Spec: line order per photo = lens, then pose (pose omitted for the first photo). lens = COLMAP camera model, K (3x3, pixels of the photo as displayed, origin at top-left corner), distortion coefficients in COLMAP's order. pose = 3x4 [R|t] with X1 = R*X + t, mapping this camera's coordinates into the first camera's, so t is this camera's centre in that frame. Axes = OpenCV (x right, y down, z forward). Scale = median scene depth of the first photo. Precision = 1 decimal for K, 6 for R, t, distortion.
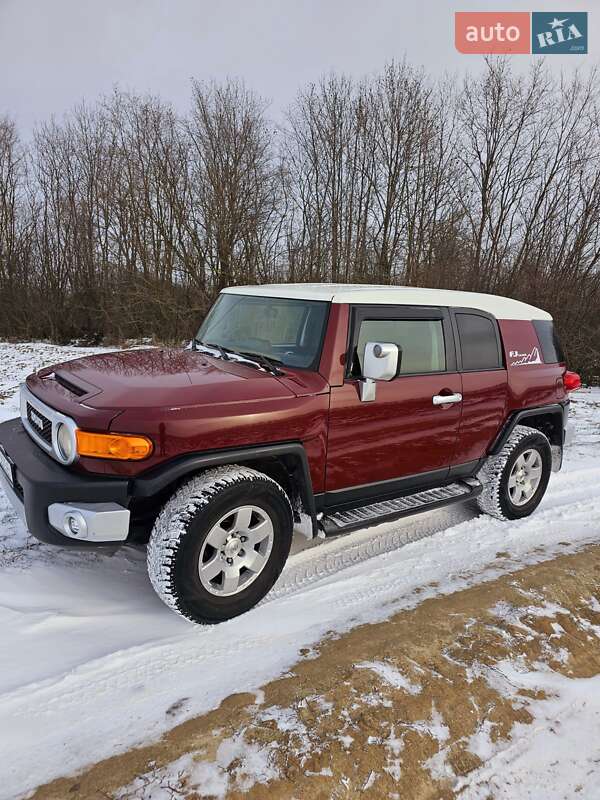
lens RADIAL K [[536.7, 0, 305.0], [0, 536.7, 406.8], [0, 0, 1]] dist [0.069766, -0.026390]
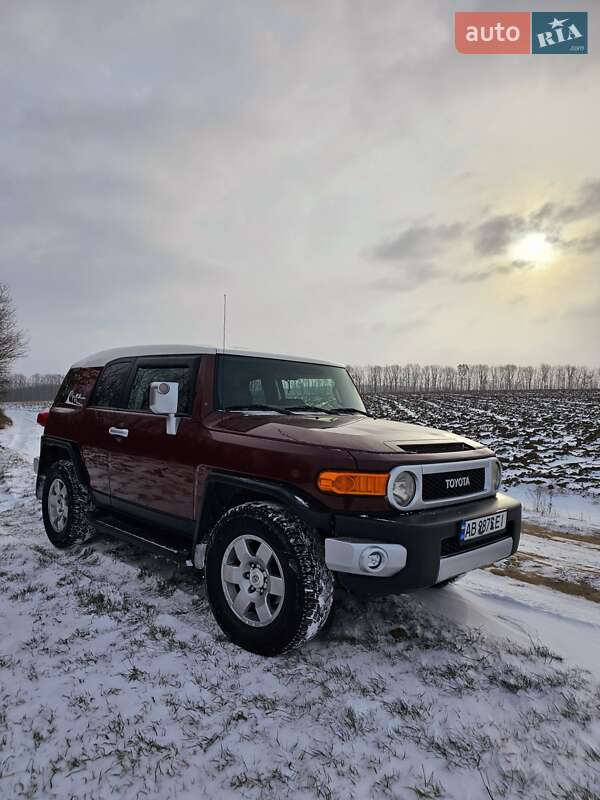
lens RADIAL K [[536.7, 0, 300.8], [0, 536.7, 395.4], [0, 0, 1]] dist [0.069766, -0.026390]
pose [[-0.146436, -0.053648, 0.987764, -1.387873], [0.149928, 0.985789, 0.075767, -0.251302], [-0.977792, 0.159189, -0.136312, 1.333622]]
